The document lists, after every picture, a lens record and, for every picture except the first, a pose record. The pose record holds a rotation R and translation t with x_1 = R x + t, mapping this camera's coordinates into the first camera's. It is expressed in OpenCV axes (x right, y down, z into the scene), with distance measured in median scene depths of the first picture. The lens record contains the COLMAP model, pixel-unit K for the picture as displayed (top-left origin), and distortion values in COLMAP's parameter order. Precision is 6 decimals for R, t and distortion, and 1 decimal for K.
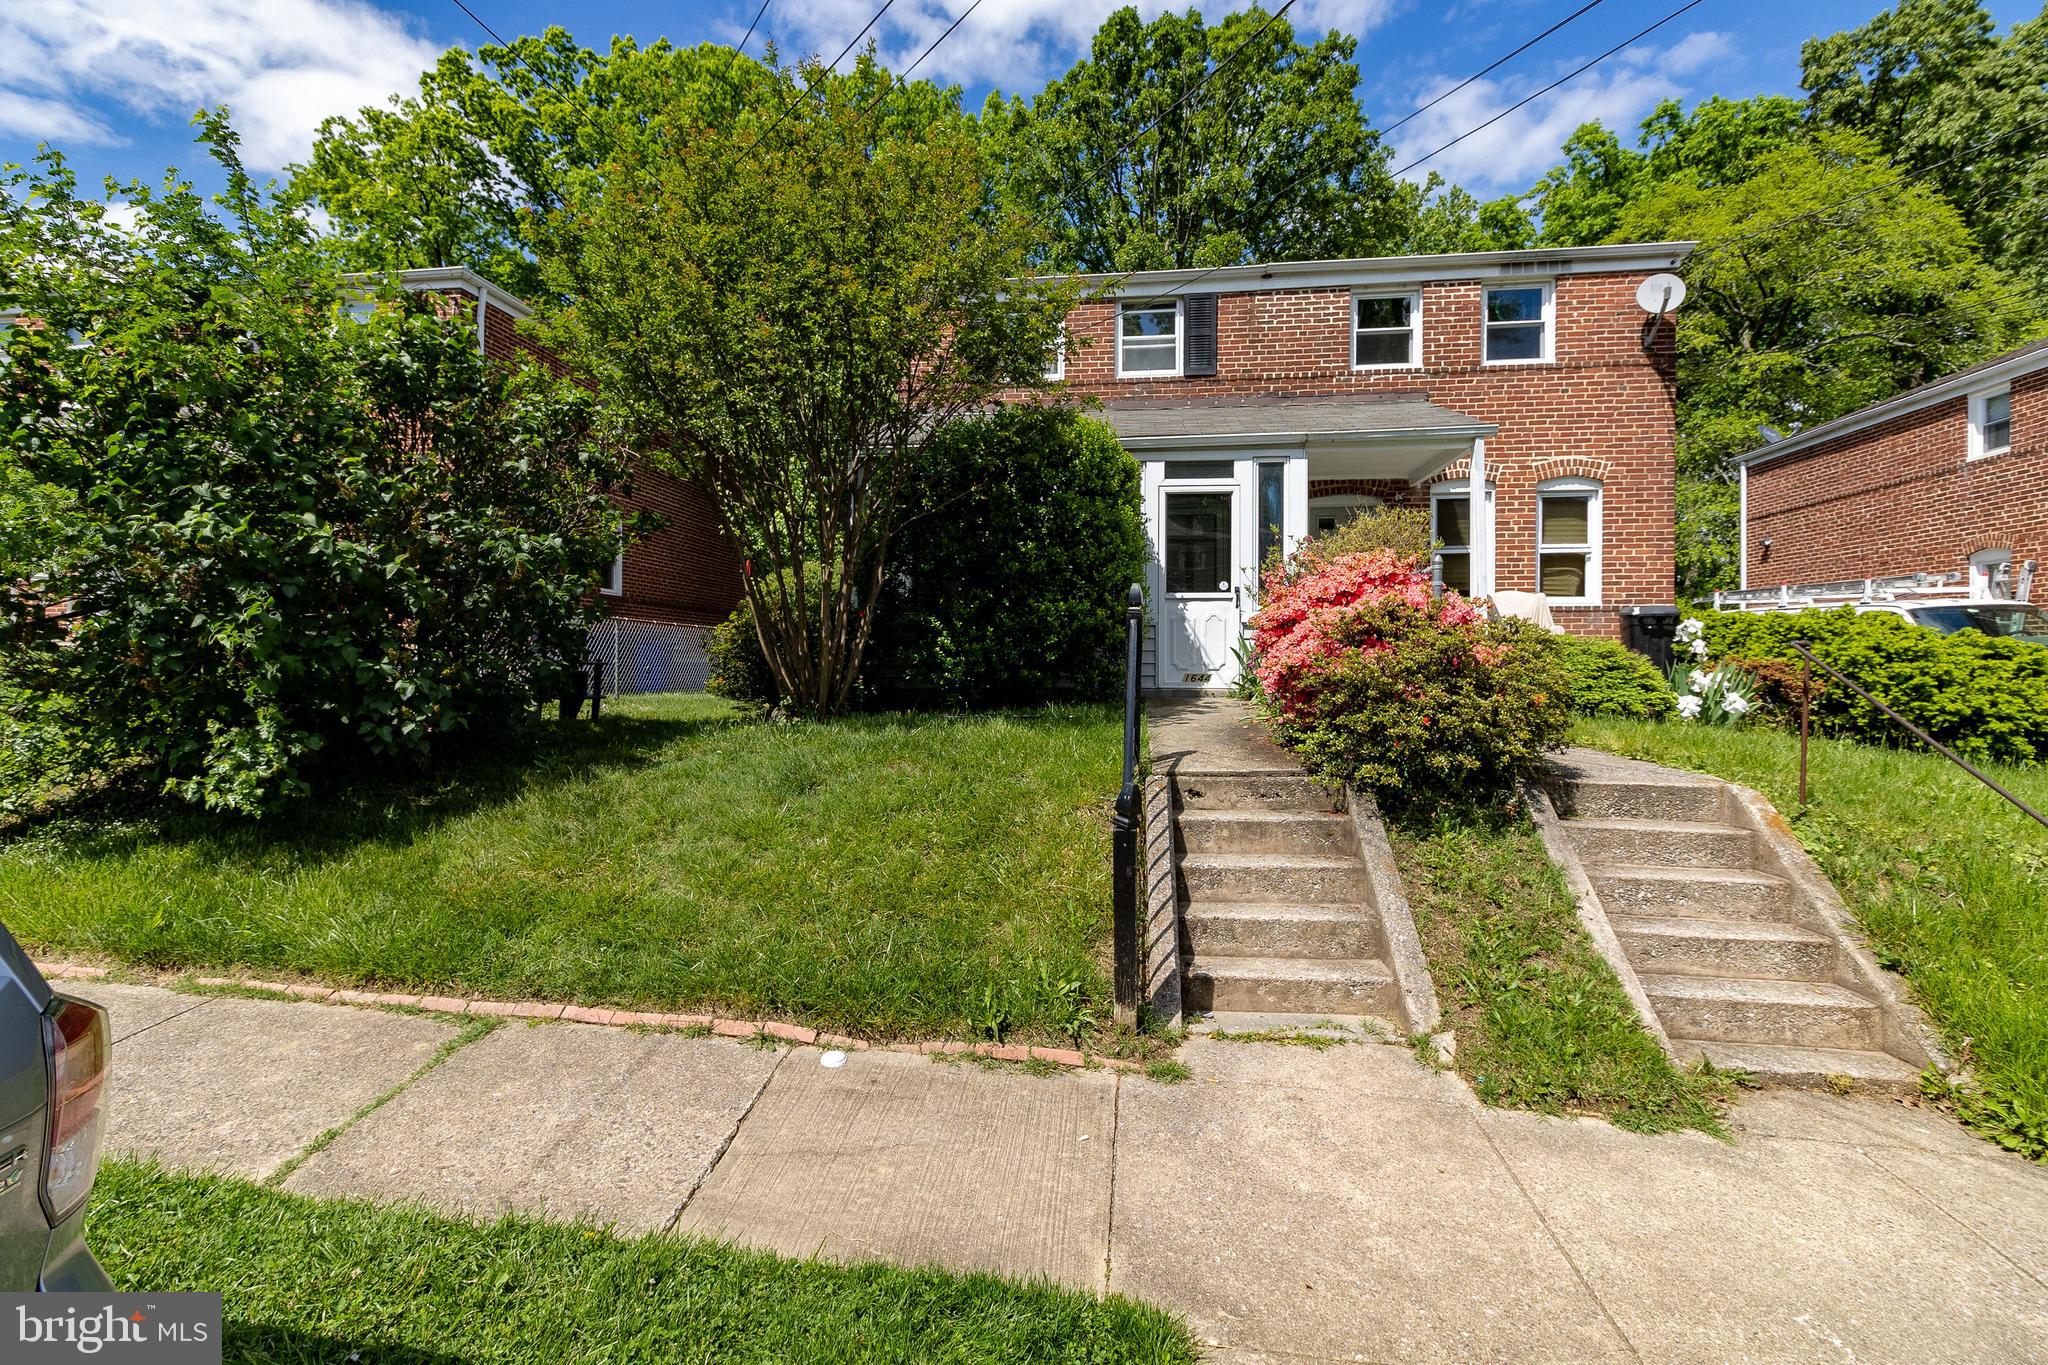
lens RADIAL K [[949.0, 0, 1026.5], [0, 949.0, 677.4], [0, 0, 1]] dist [0.004411, 0.000006]
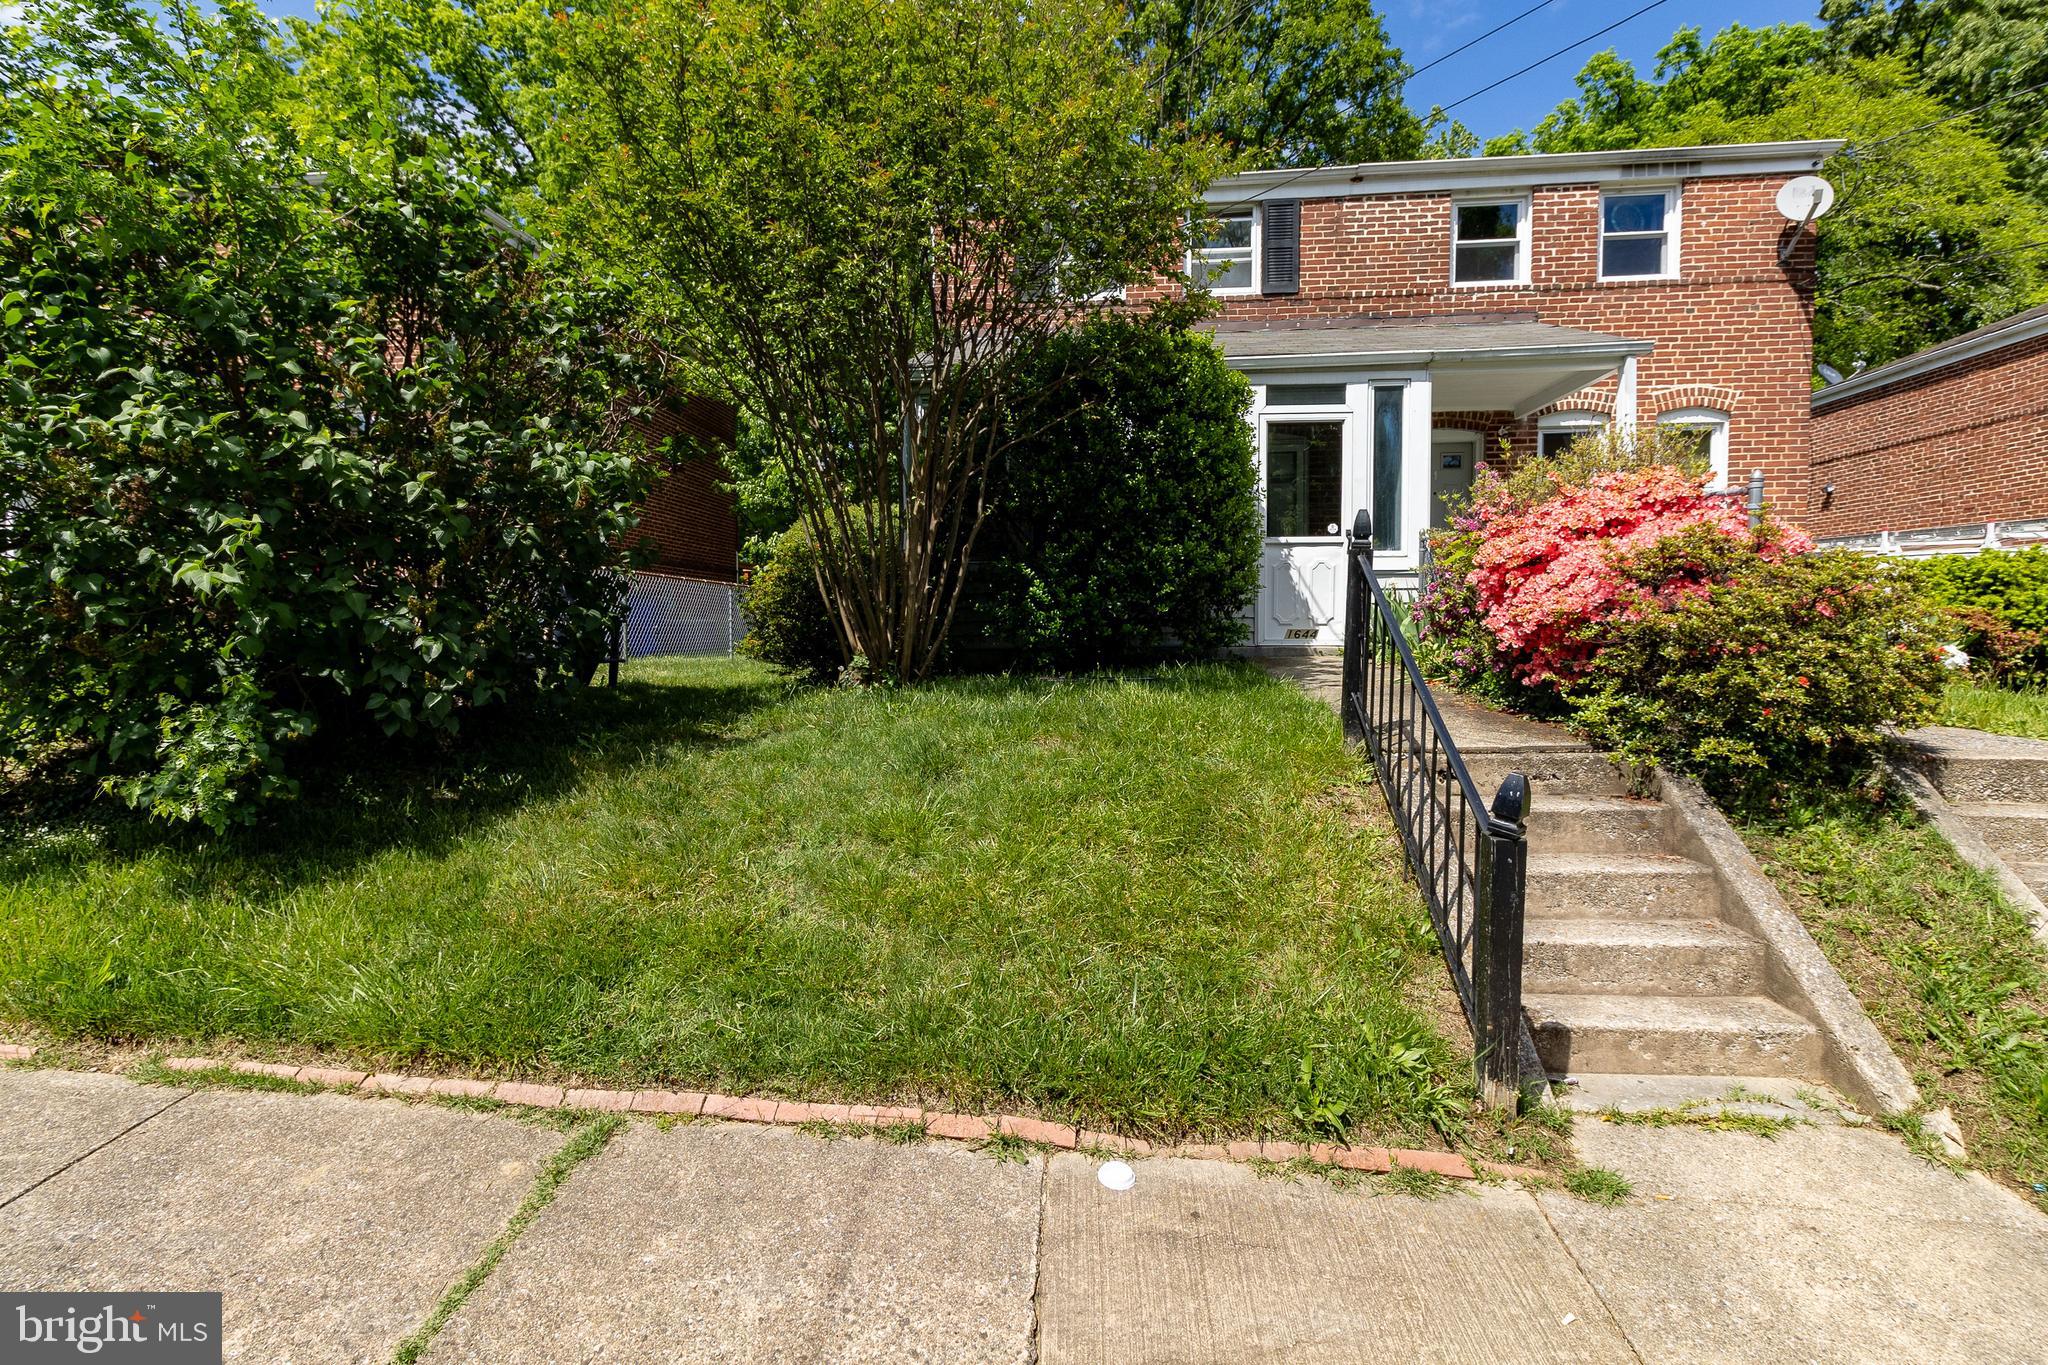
lens RADIAL K [[962.5, 0, 1020.0], [0, 962.5, 675.0], [0, 0, 1]] dist [0.003941, 0.000865]
pose [[0.999544, -0.007700, 0.029202, -0.134898], [0.006624, 0.999301, 0.036781, 0.004880], [-0.029464, -0.036571, 0.998897, 0.144683]]
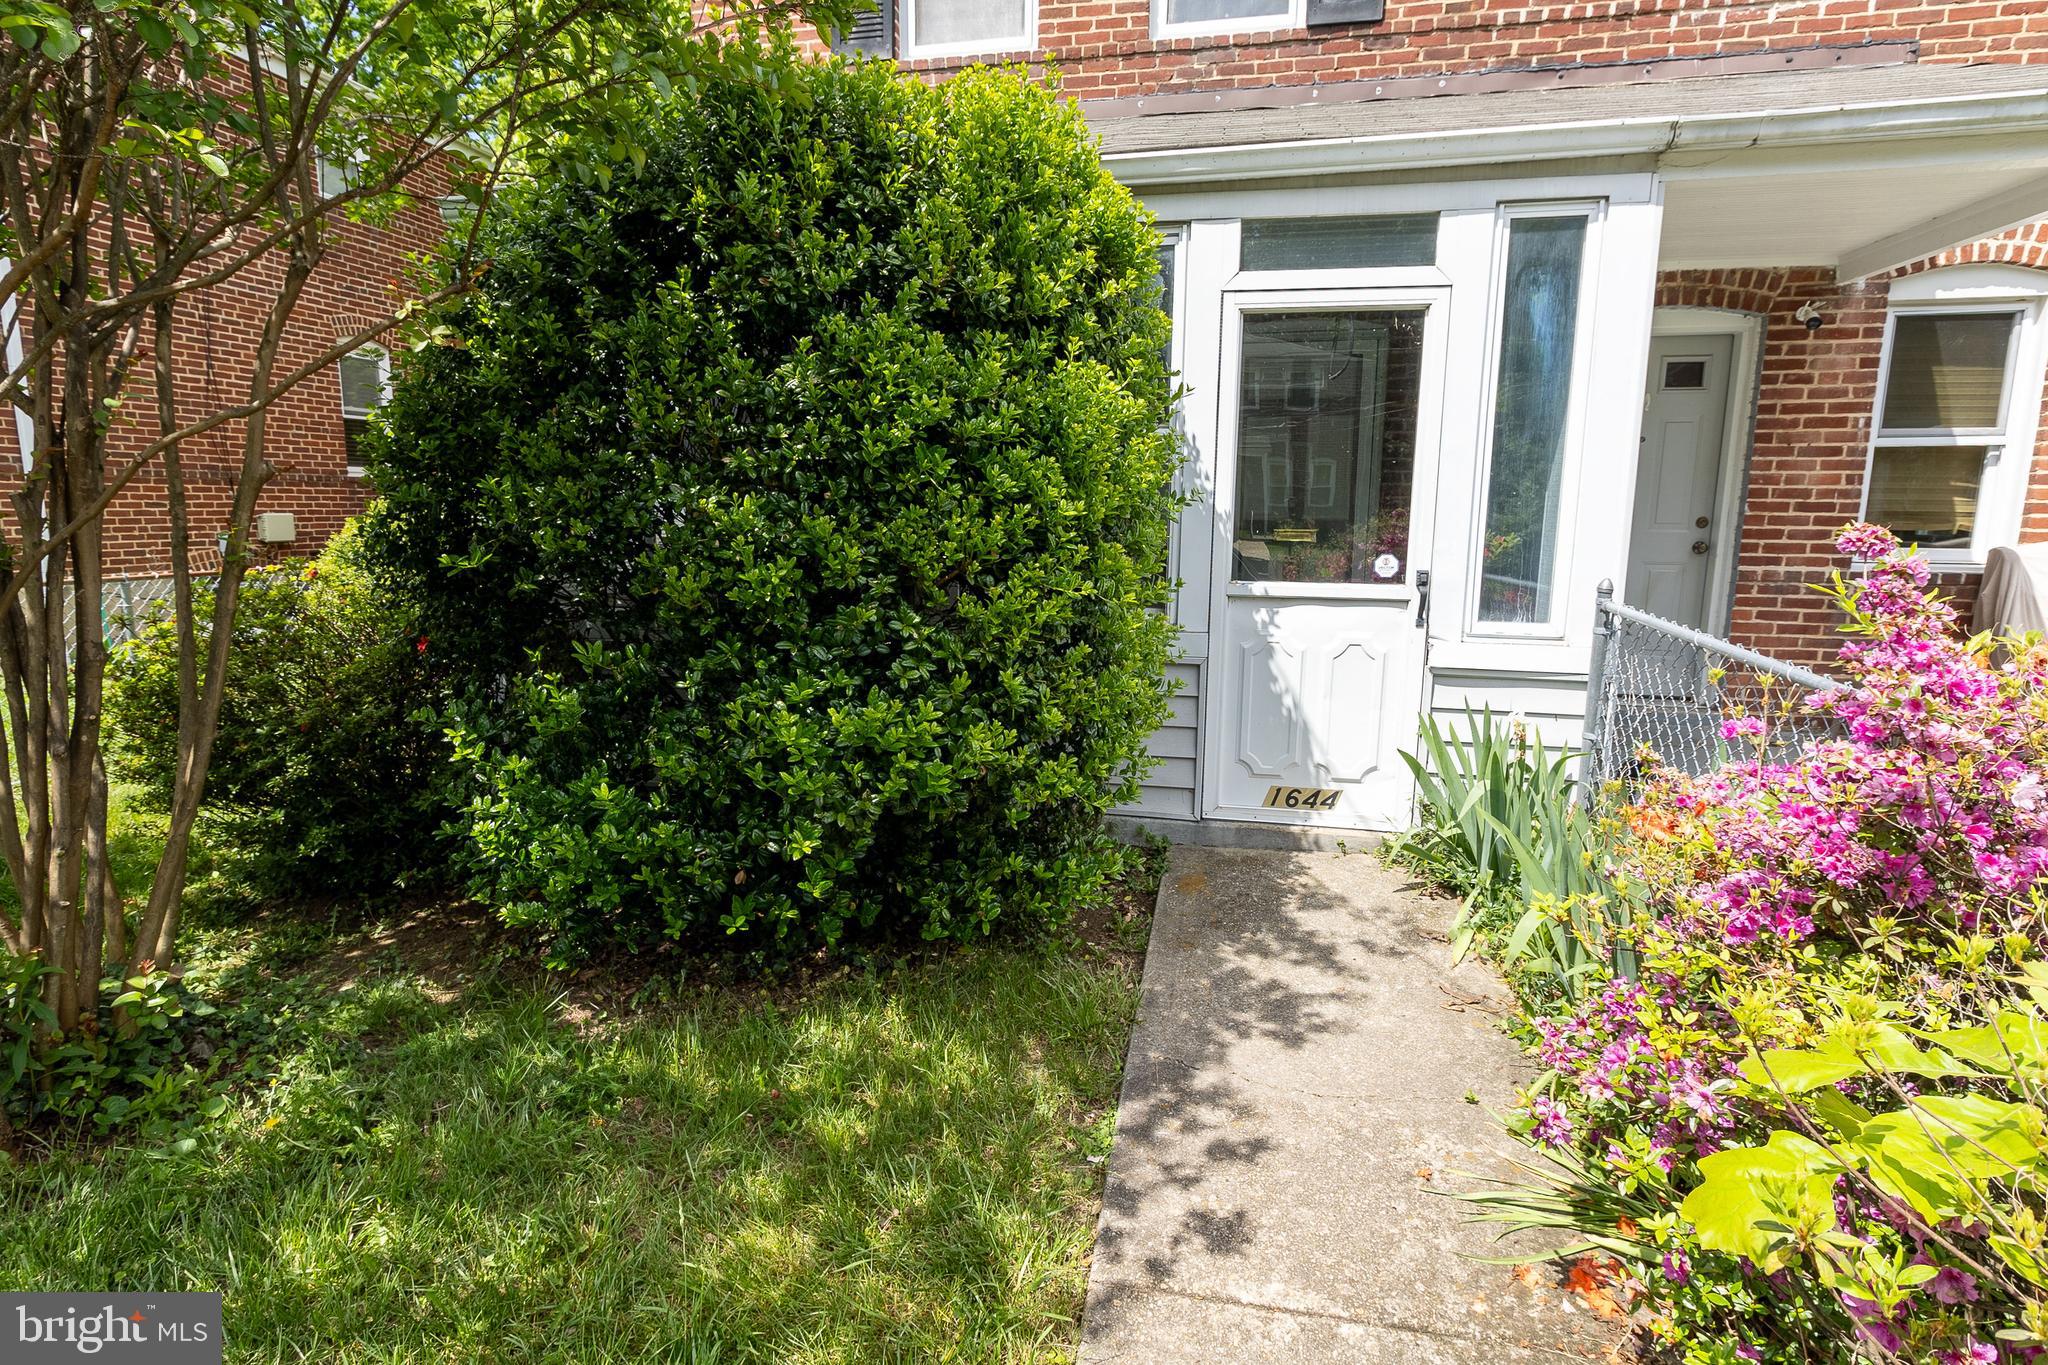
lens RADIAL K [[1020.0, 0, 1021.2], [0, 1020.0, 675.5], [0, 0, 1]] dist [0.002572, 0.000581]
pose [[0.996137, 0.021180, -0.085219, 0.123633], [-0.007497, 0.987446, 0.157779, -0.145886], [0.087491, -0.156530, 0.983790, 0.728041]]
